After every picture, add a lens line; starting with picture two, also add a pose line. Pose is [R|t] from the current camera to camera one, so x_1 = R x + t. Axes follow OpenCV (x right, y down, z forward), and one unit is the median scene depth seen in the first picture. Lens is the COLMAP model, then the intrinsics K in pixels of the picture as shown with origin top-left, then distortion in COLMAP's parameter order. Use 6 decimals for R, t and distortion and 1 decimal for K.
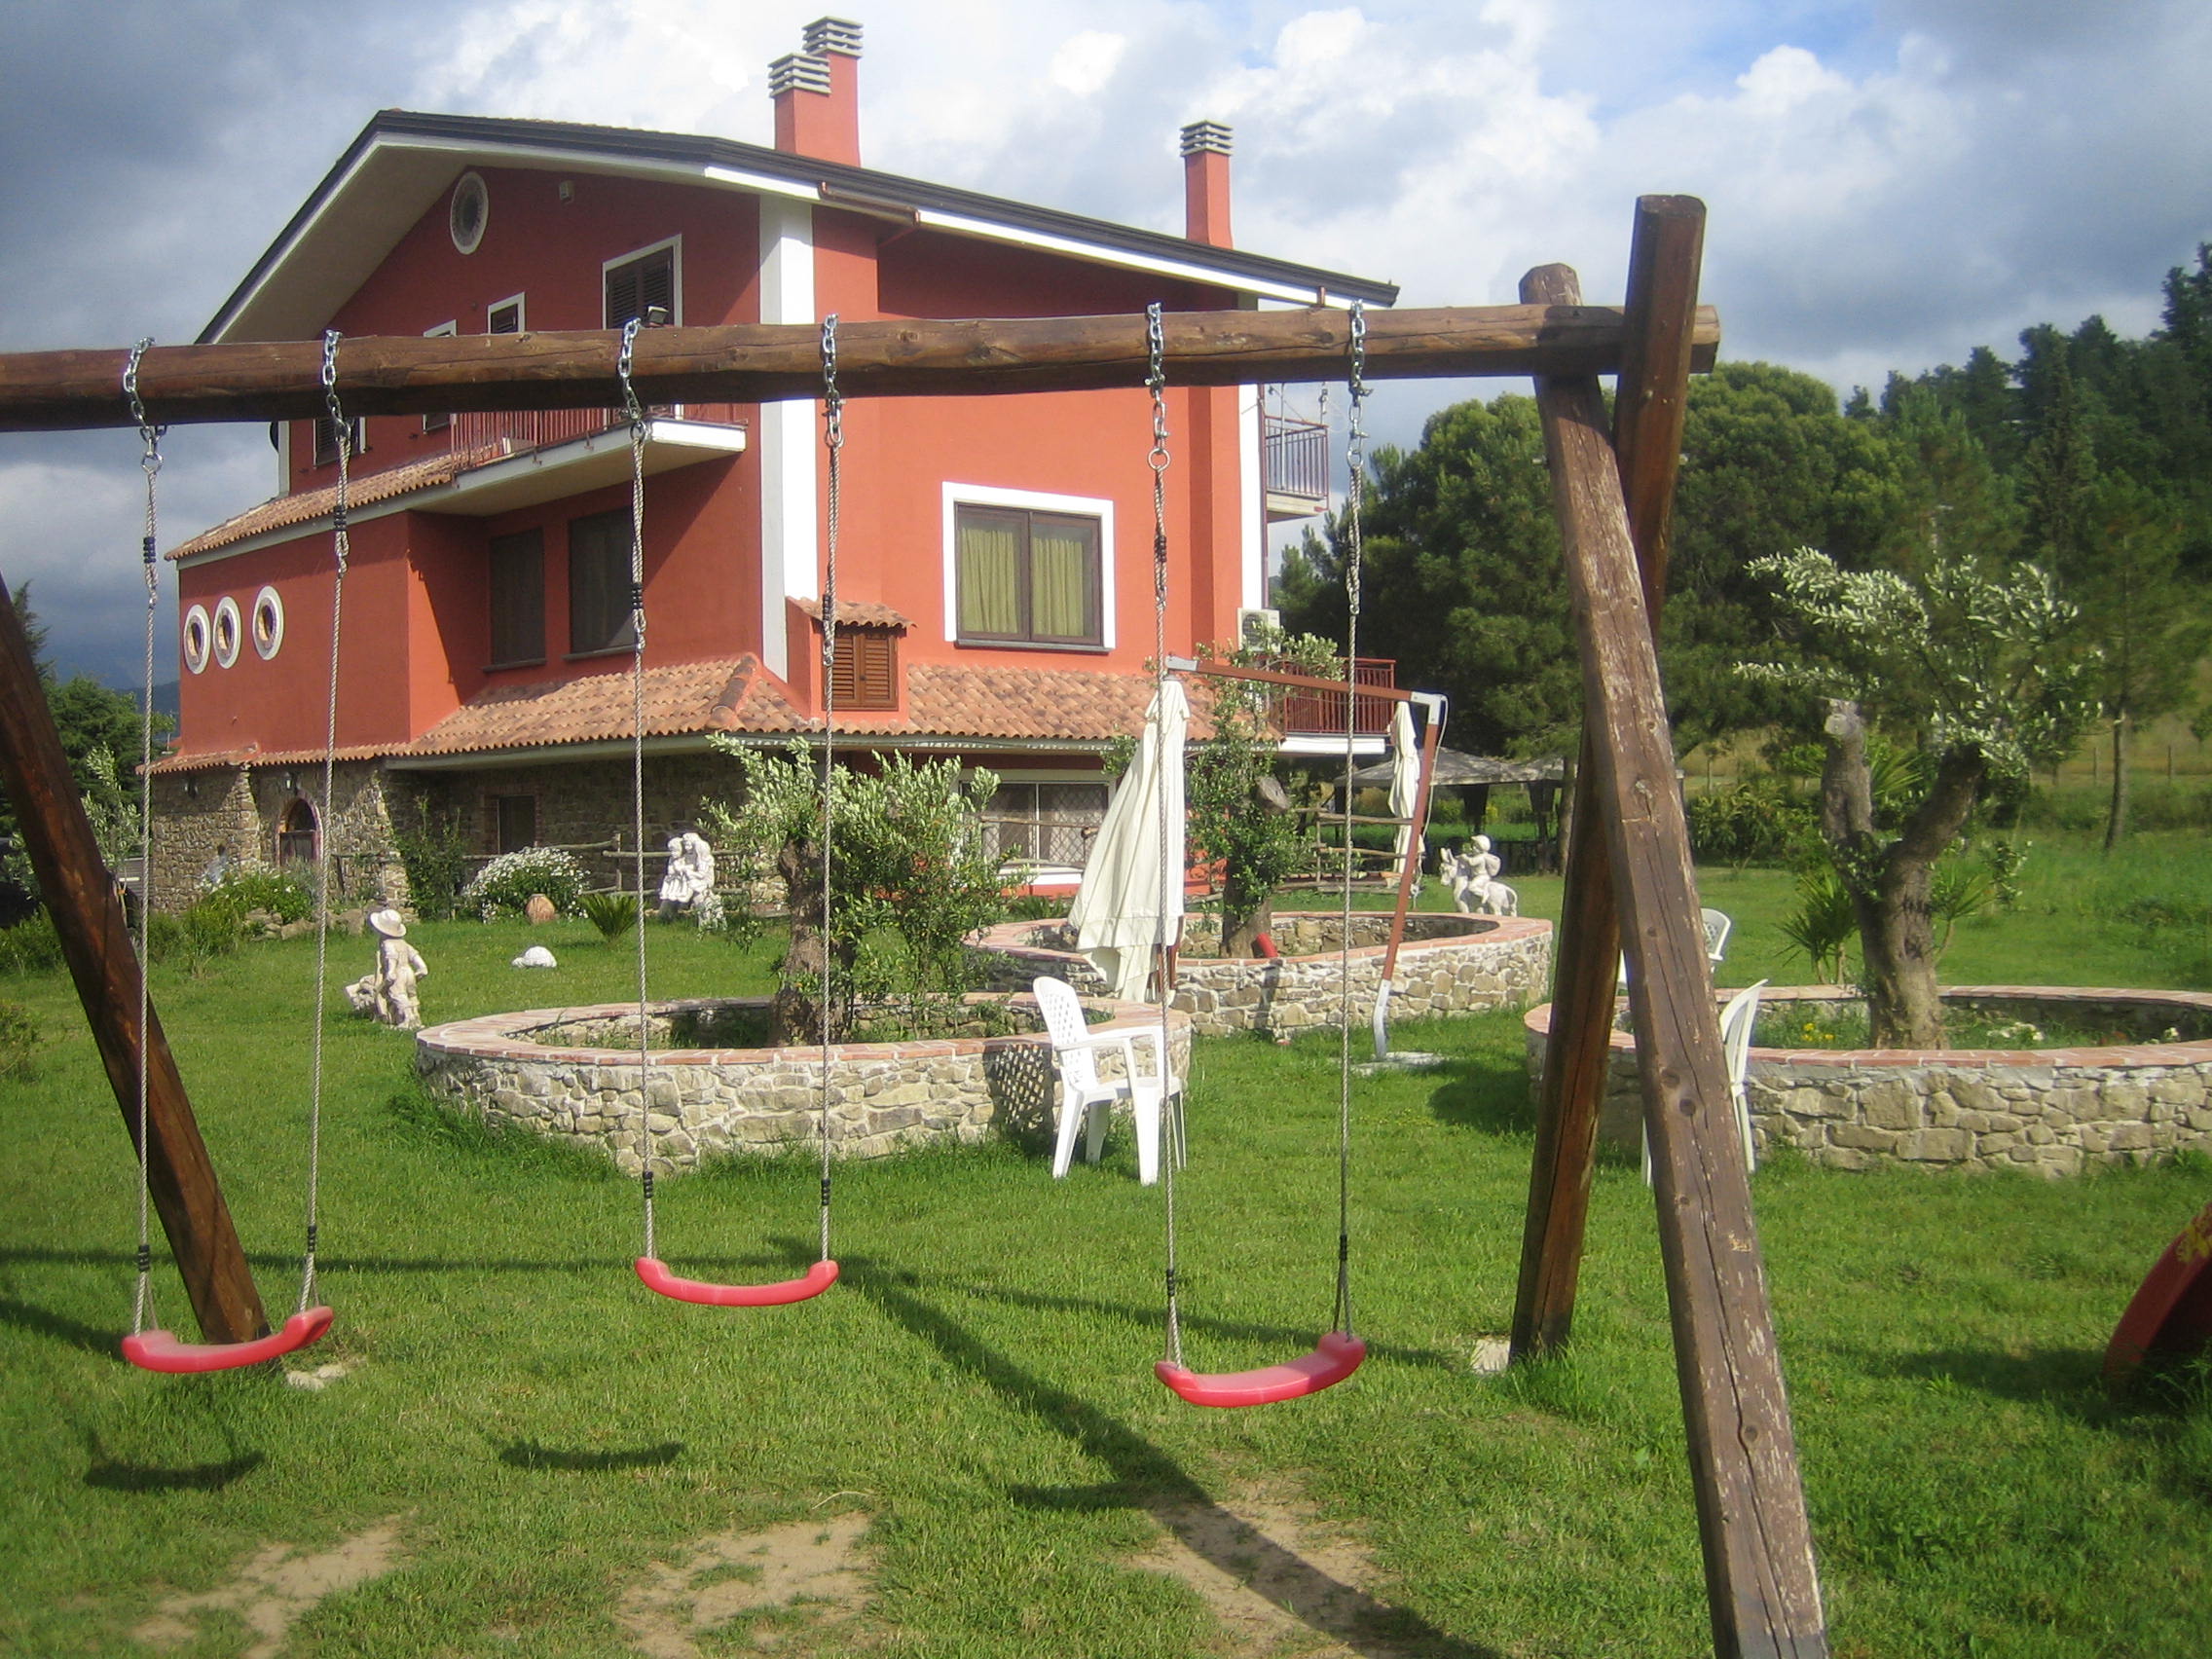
lens RADIAL K [[2317.8, 0, 1072.4], [0, 2317.8, 836.9], [0, 0, 1]] dist [-0.153462, 0.217838]
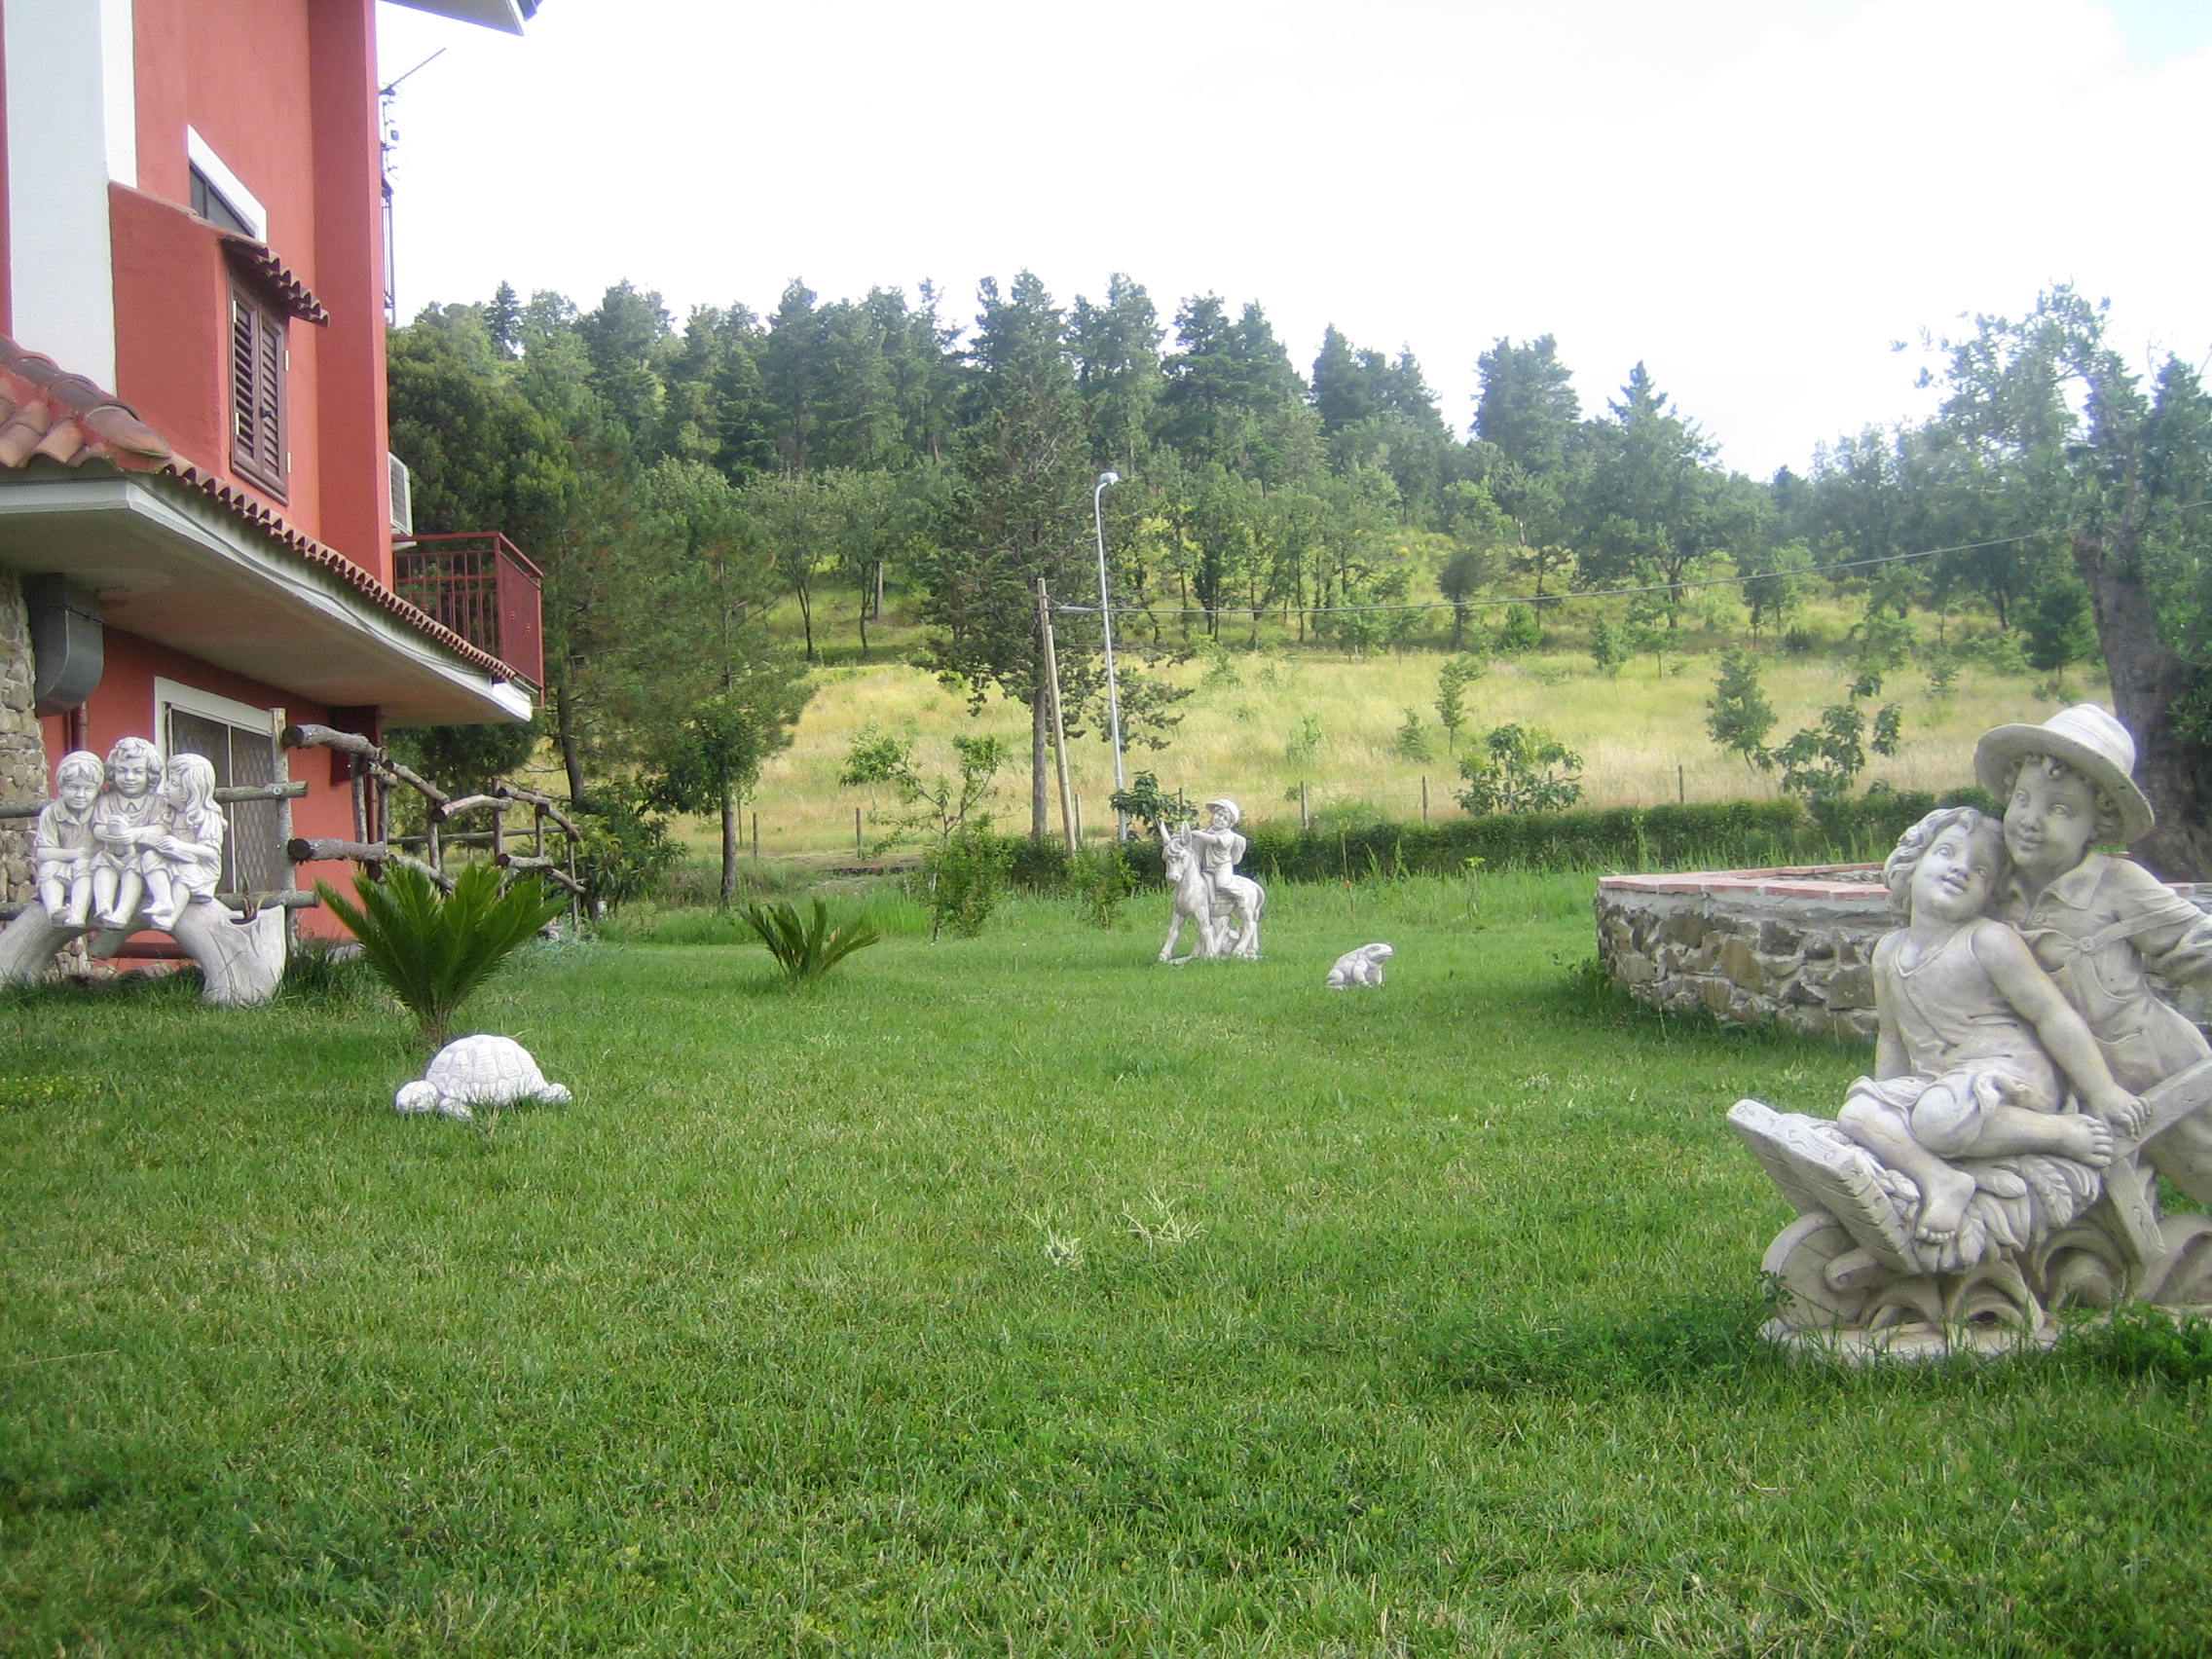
lens RADIAL K [[2317.8, 0, 1072.4], [0, 2317.8, 836.9], [0, 0, 1]] dist [-0.153462, 0.217838]
pose [[0.596955, 0.006434, 0.802249, -0.332186], [0.043170, 0.998261, -0.040129, 0.031499], [-0.801112, 0.058588, 0.595640, 0.634285]]
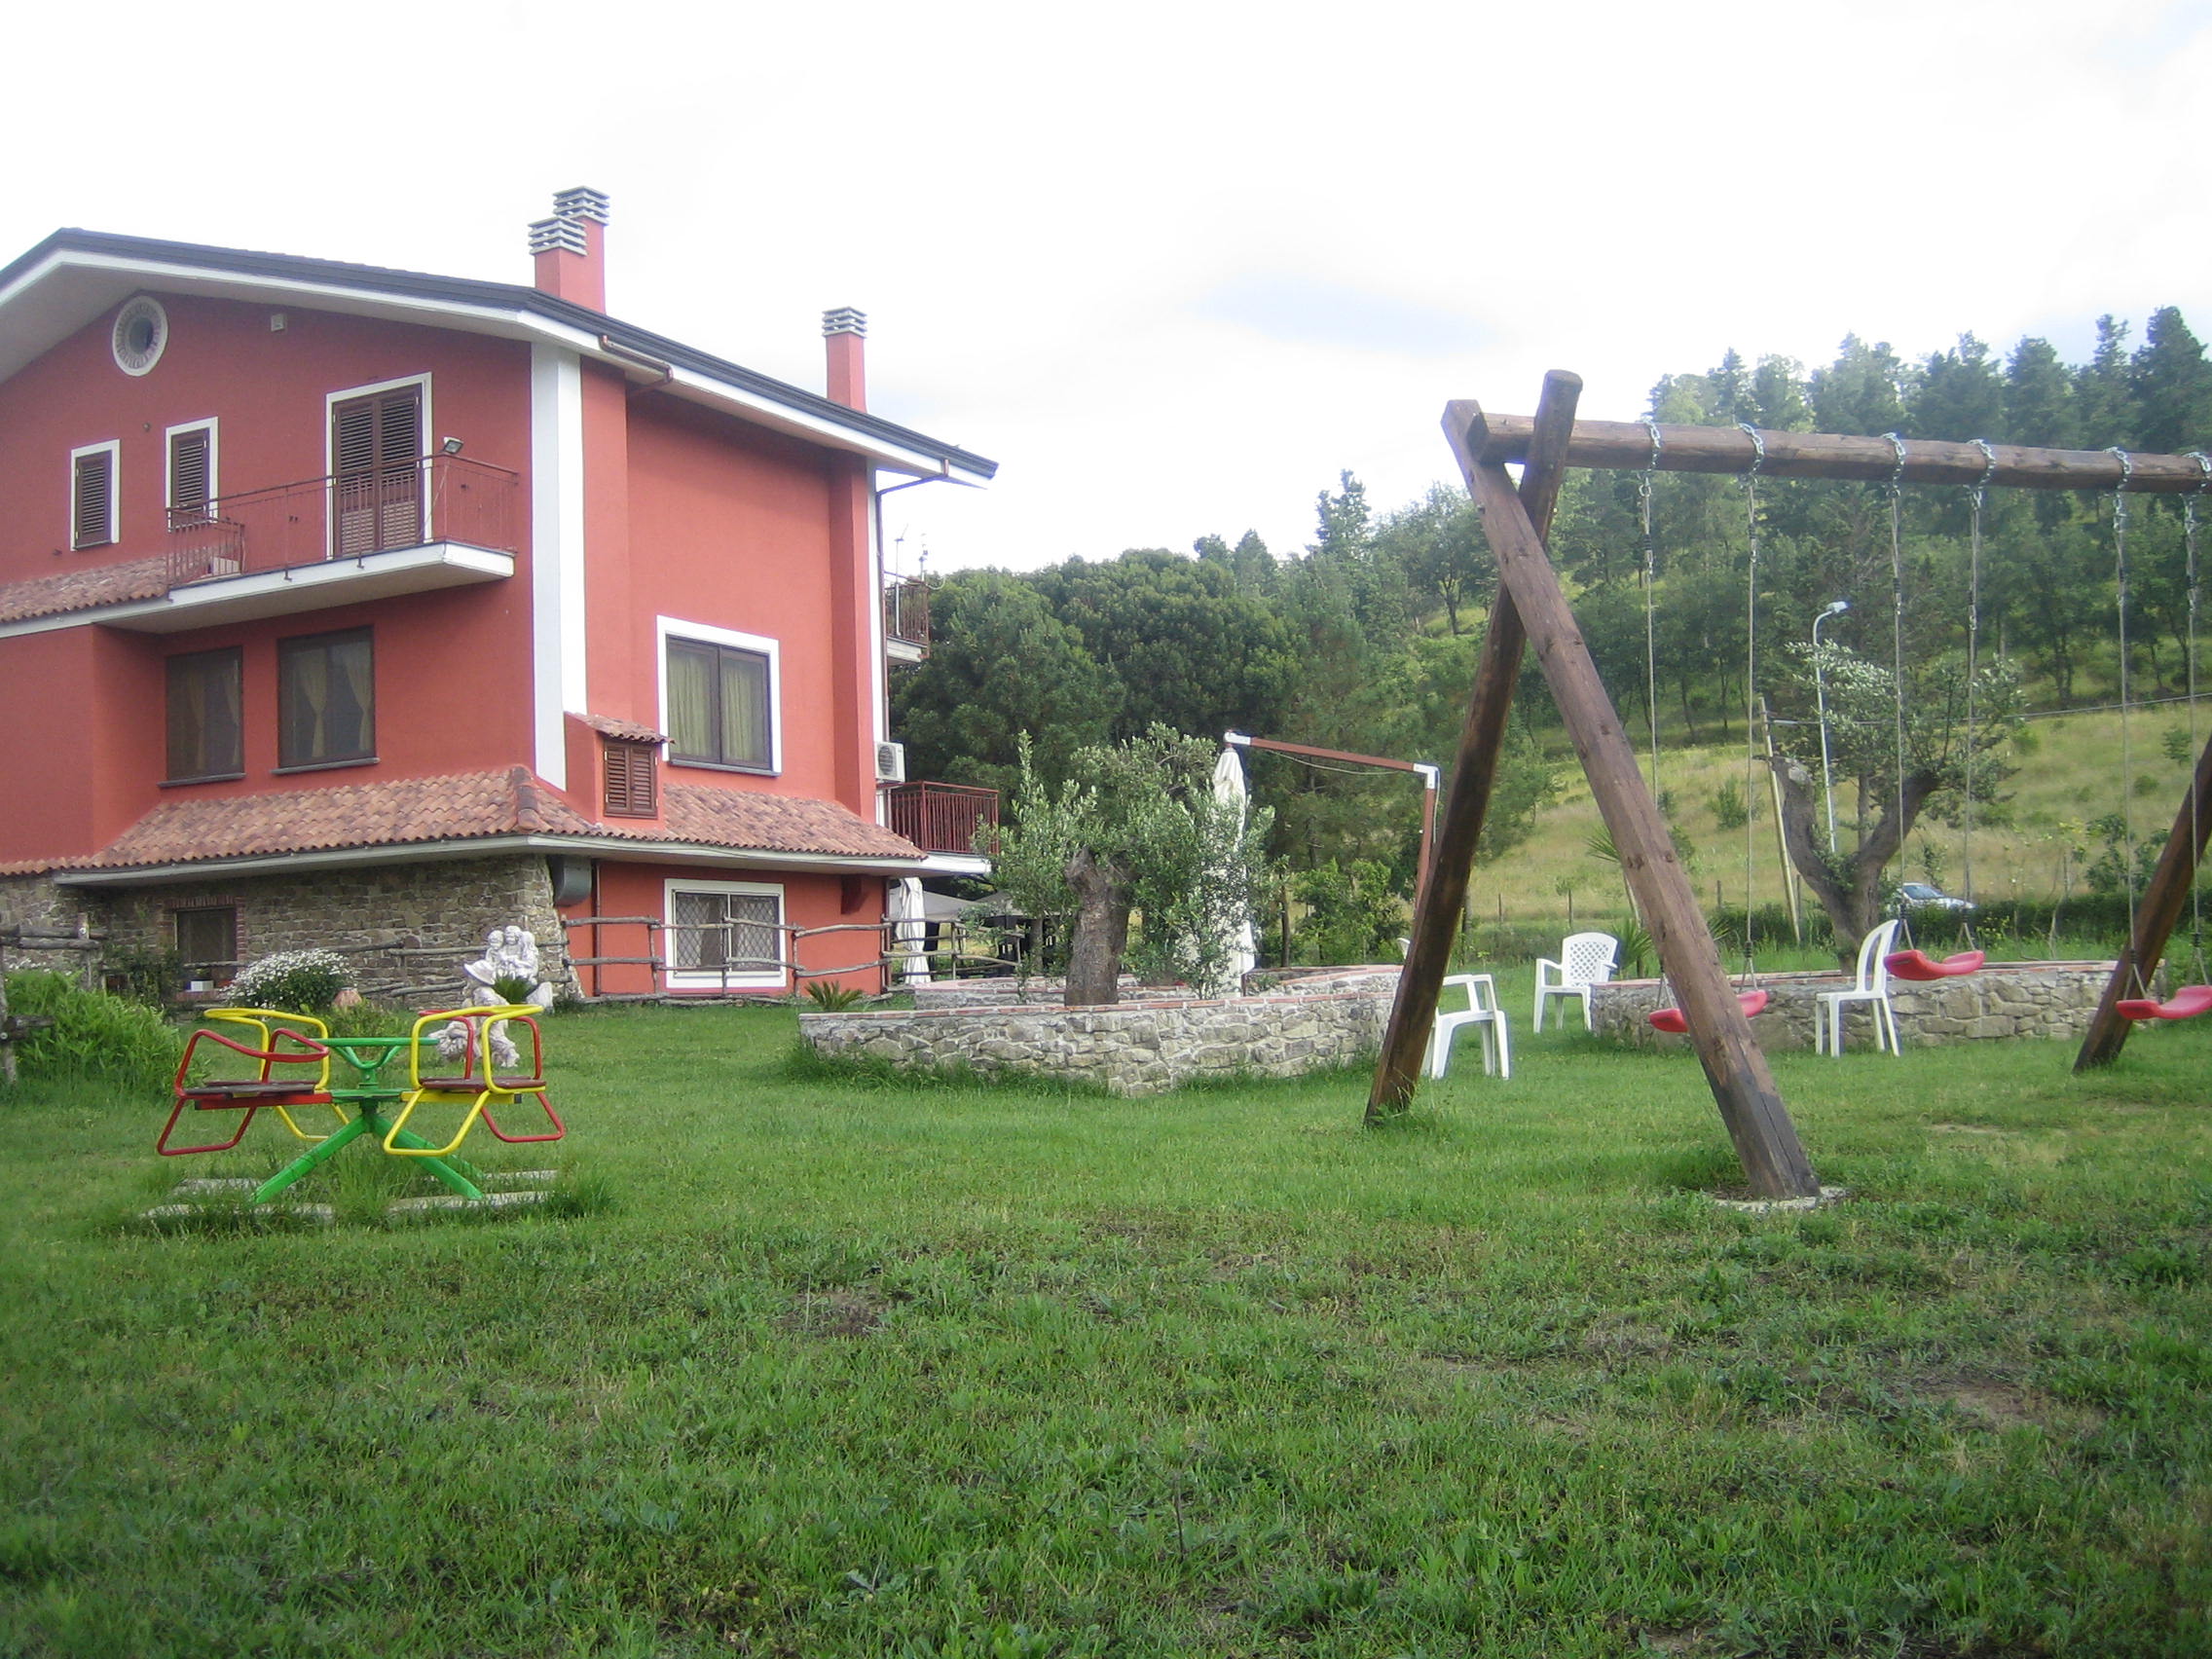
lens RADIAL K [[2317.8, 0, 1072.4], [0, 2317.8, 836.9], [0, 0, 1]] dist [-0.153462, 0.217838]
pose [[0.934014, 0.007039, 0.357167, -0.282670], [0.022081, 0.996757, -0.077388, 0.042525], [-0.356553, 0.080168, 0.930829, -0.082020]]
